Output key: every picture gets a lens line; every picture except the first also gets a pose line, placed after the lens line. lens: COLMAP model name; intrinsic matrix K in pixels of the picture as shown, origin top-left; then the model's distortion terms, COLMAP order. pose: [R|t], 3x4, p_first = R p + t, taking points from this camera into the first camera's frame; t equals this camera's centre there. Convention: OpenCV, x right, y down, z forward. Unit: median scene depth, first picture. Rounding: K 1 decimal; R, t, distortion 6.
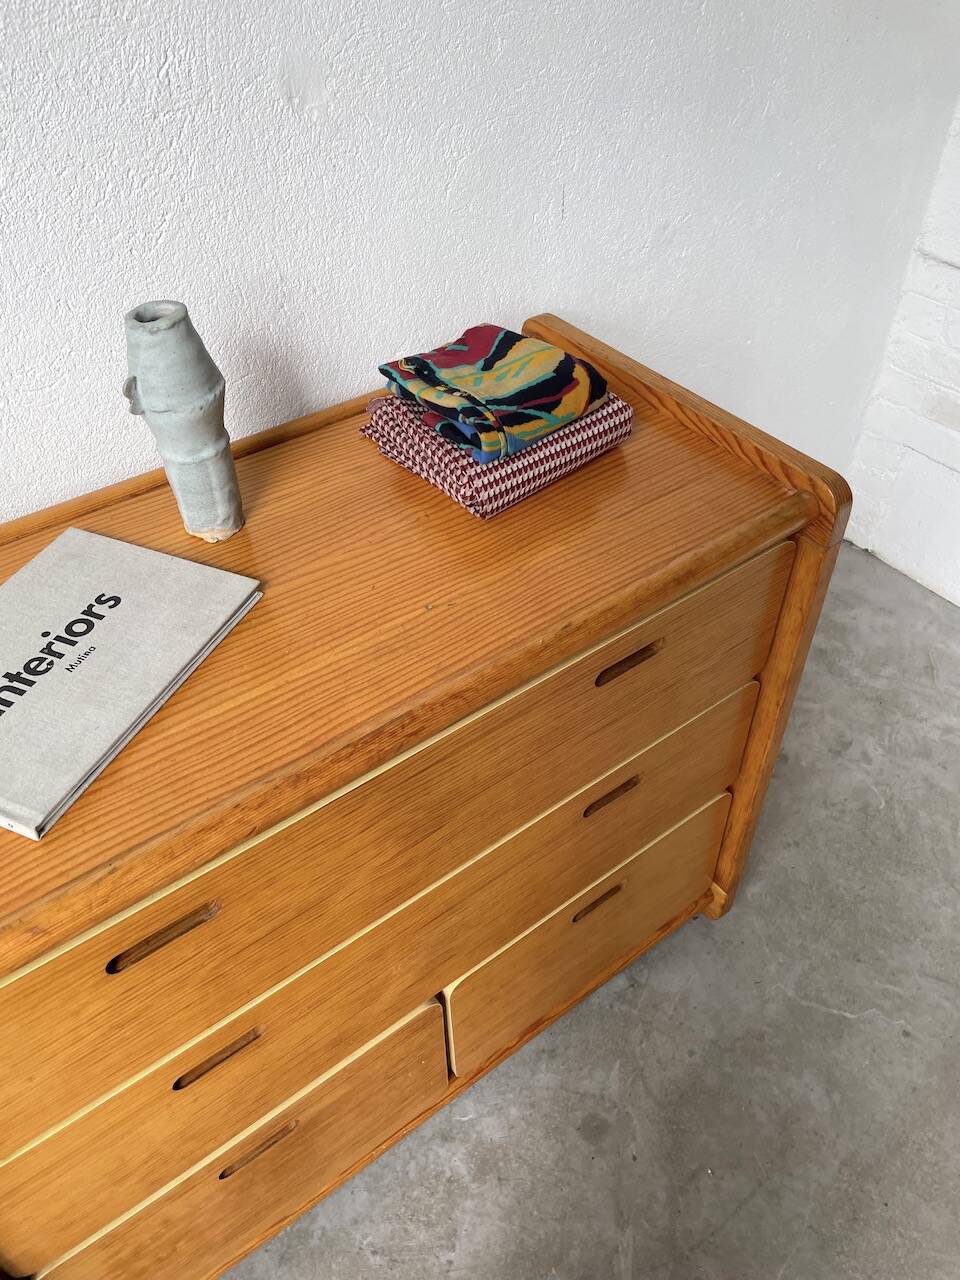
lens RADIAL K [[970.3, 0, 485.2], [0, 970.3, 644.7], [0, 0, 1]] dist [0.084541, -0.117383]
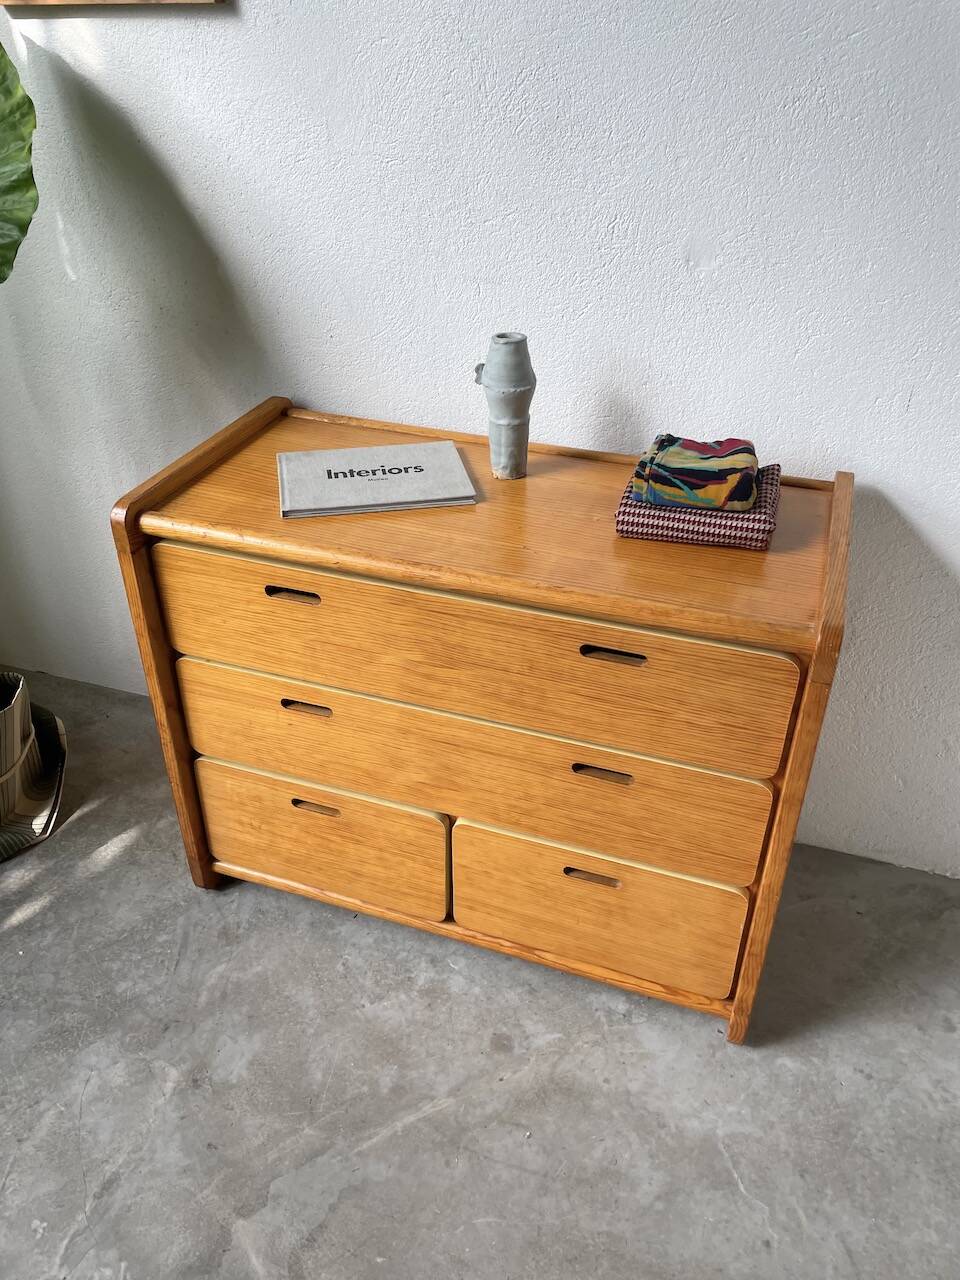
lens RADIAL K [[966.6, 0, 484.8], [0, 966.6, 622.1], [0, 0, 1]] dist [0.085868, -0.116950]
pose [[0.564051, 0.463281, -0.683533, 0.720588], [-0.578618, 0.812317, 0.073092, -0.011678], [0.589108, 0.354277, 0.726251, -0.087452]]
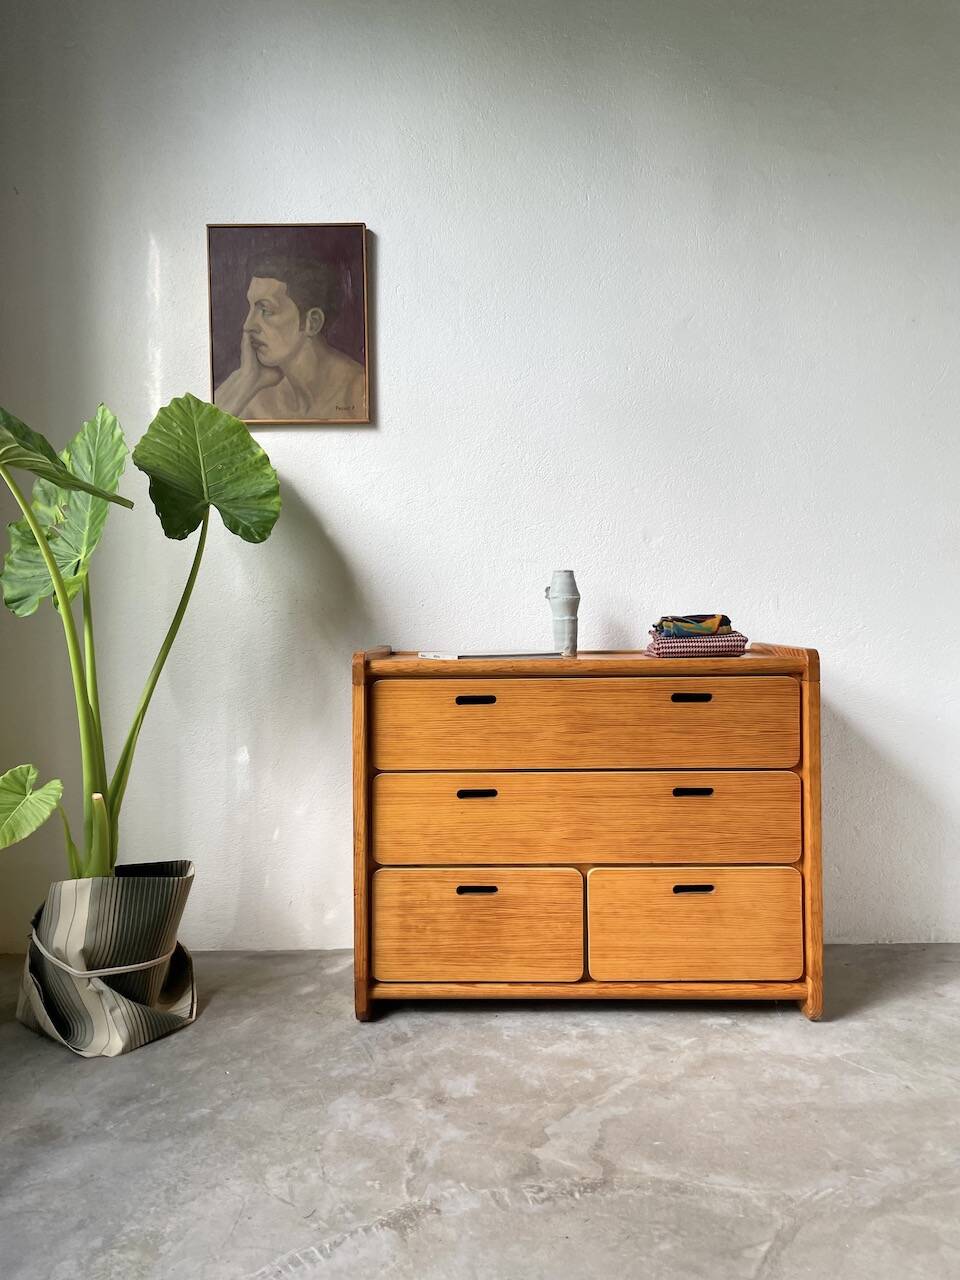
lens RADIAL K [[960.7, 0, 491.0], [0, 960.7, 635.3], [0, 0, 1]] dist [0.088358, -0.119620]
pose [[0.788862, 0.014497, -0.614399, 0.873015], [-0.423105, 0.737886, -0.525839, 0.973083], [0.445733, 0.674770, 0.588224, -0.477117]]
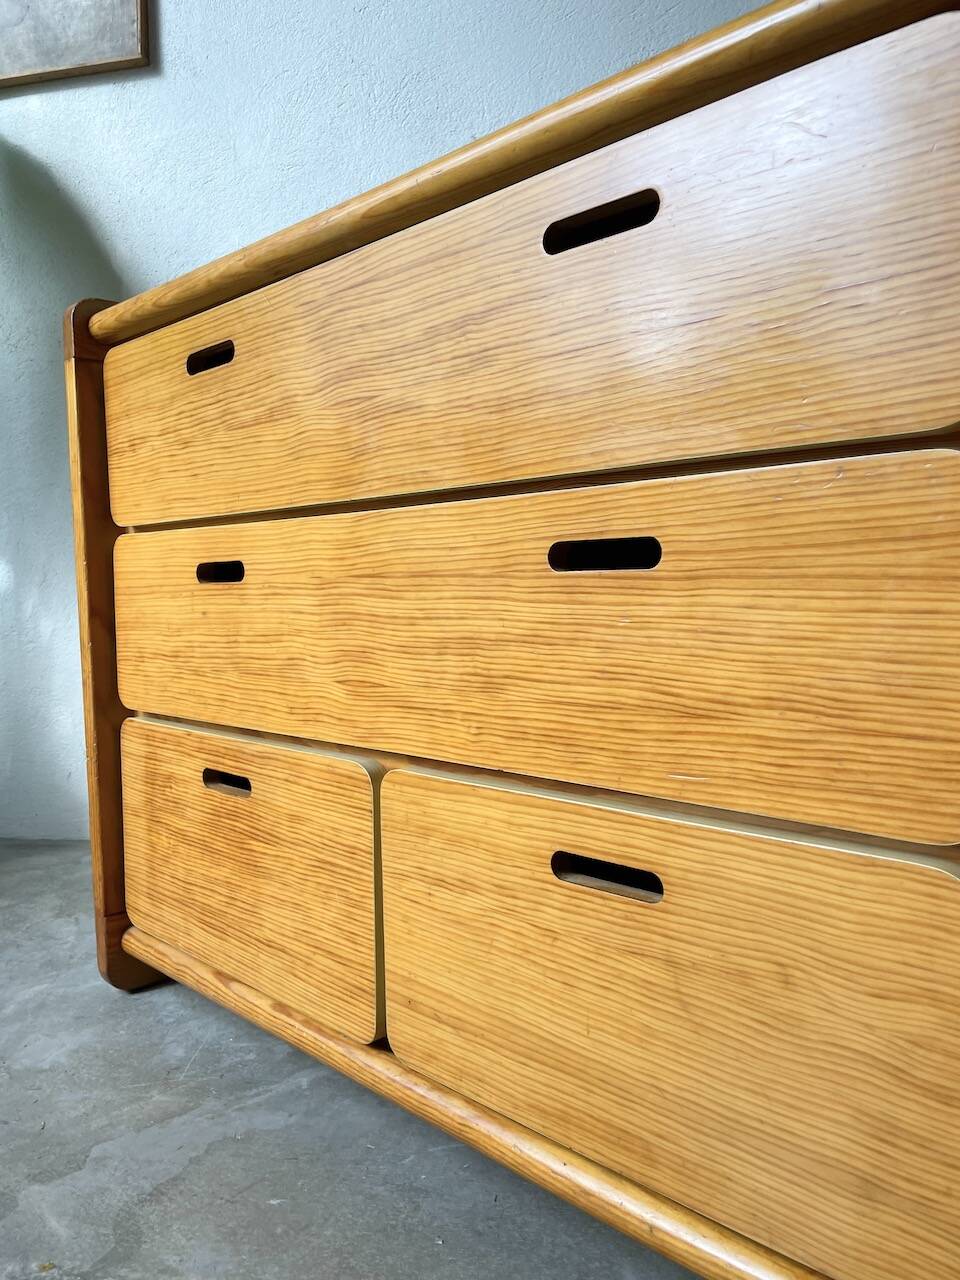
lens RADIAL K [[970.3, 0, 485.2], [0, 970.3, 644.7], [0, 0, 1]] dist [0.084541, -0.117383]
pose [[0.148442, 0.074800, -0.986088, 0.608743], [-0.668808, 0.742109, -0.044387, 0.231657], [0.728465, 0.666092, 0.160187, 0.771300]]
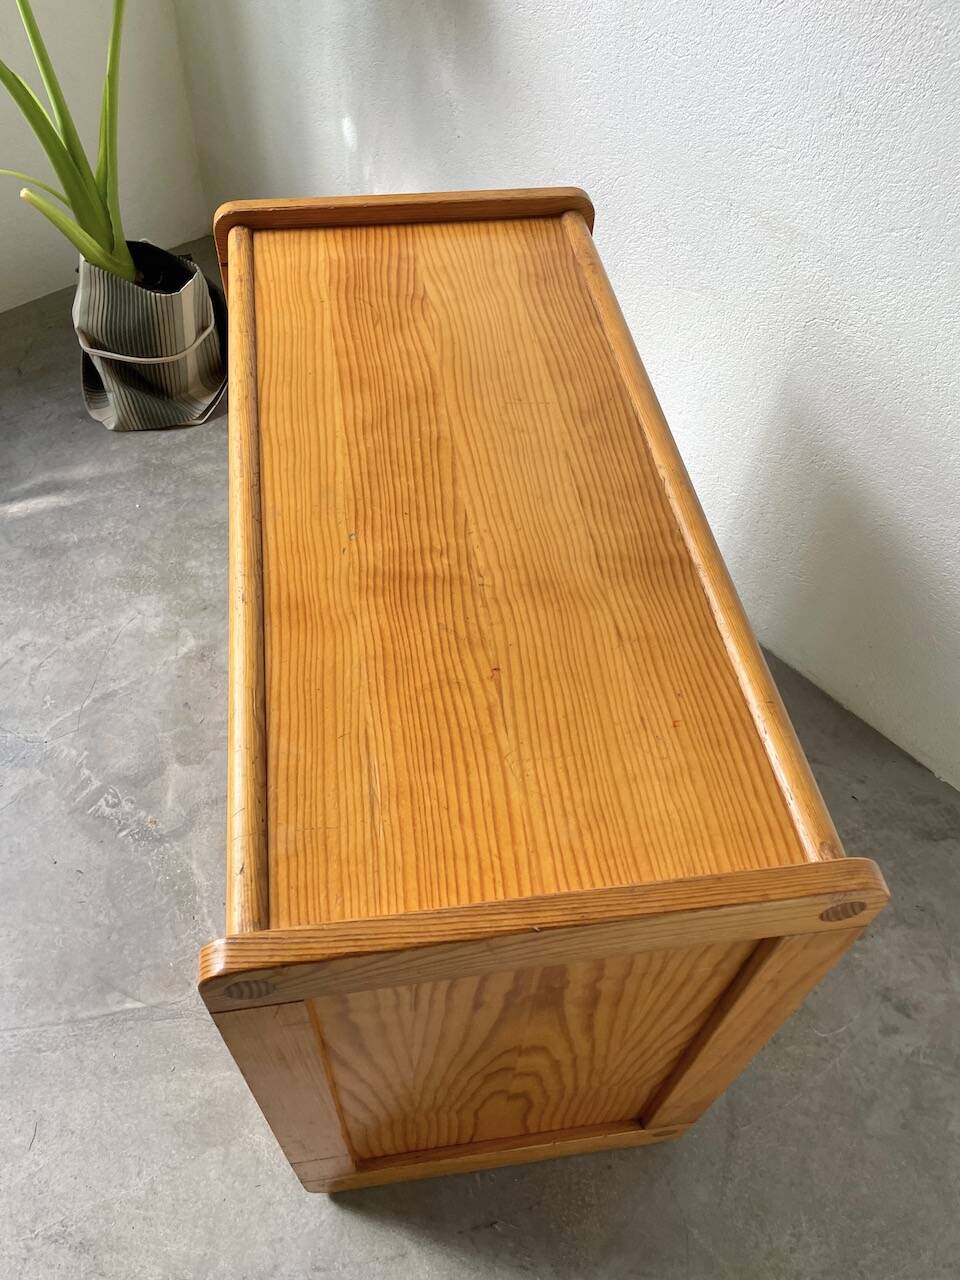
lens RADIAL K [[971.0, 0, 479.3], [0, 971.0, 644.8], [0, 0, 1]] dist [0.081413, -0.116360]
pose [[0.082386, 0.793287, -0.603248, 0.844497], [-0.714258, 0.469133, 0.519374, -0.307151], [0.695016, 0.388086, 0.605262, 0.193025]]
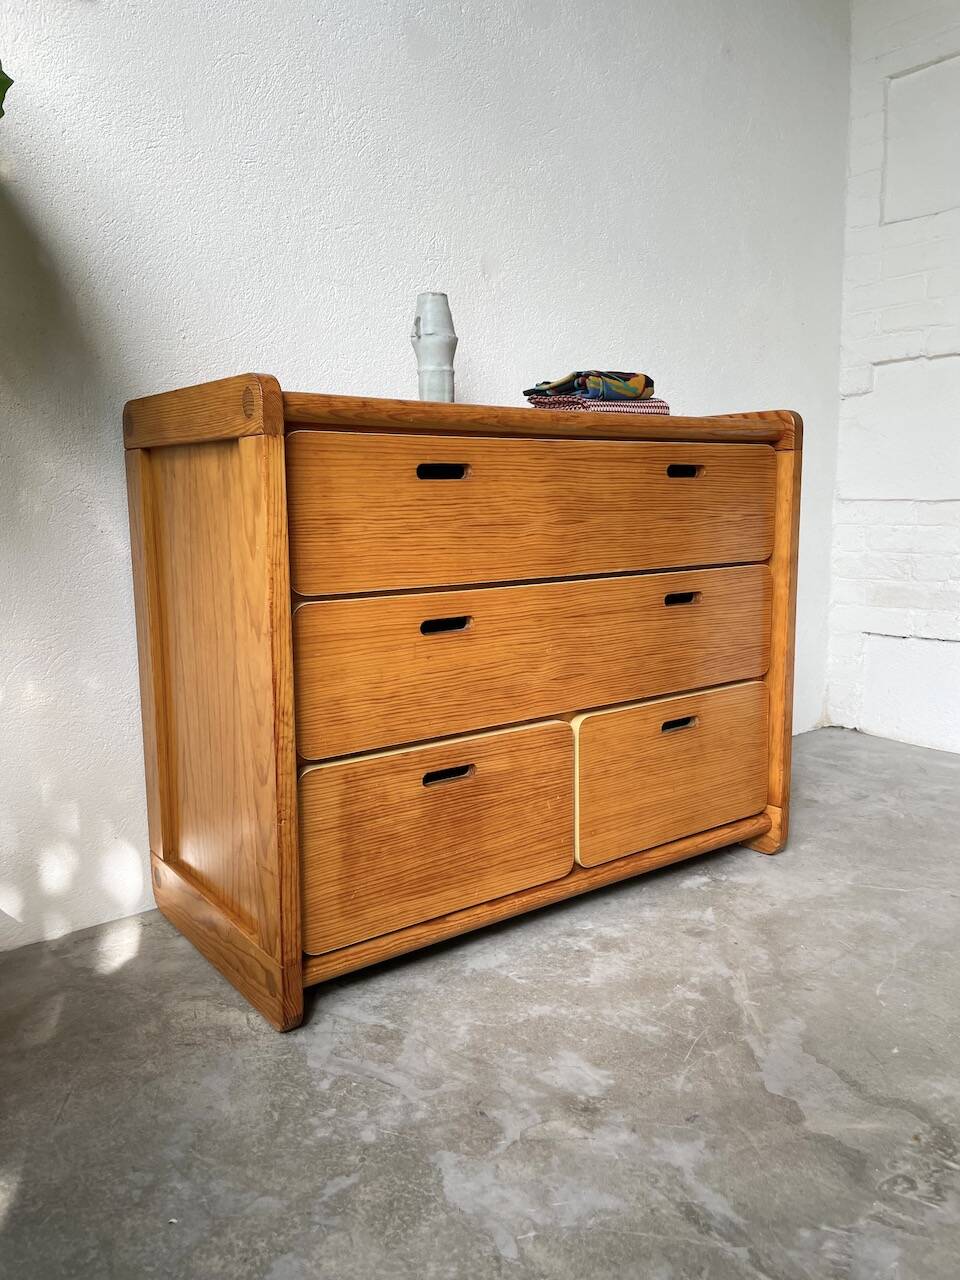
lens RADIAL K [[968.4, 0, 476.3], [0, 968.4, 632.6], [0, 0, 1]] dist [0.082217, -0.108718]
pose [[0.999982, 0.002444, -0.005515, -0.152186], [-0.005190, 0.814579, -0.580030, 0.916667], [0.003075, 0.580048, 0.814577, -0.155353]]
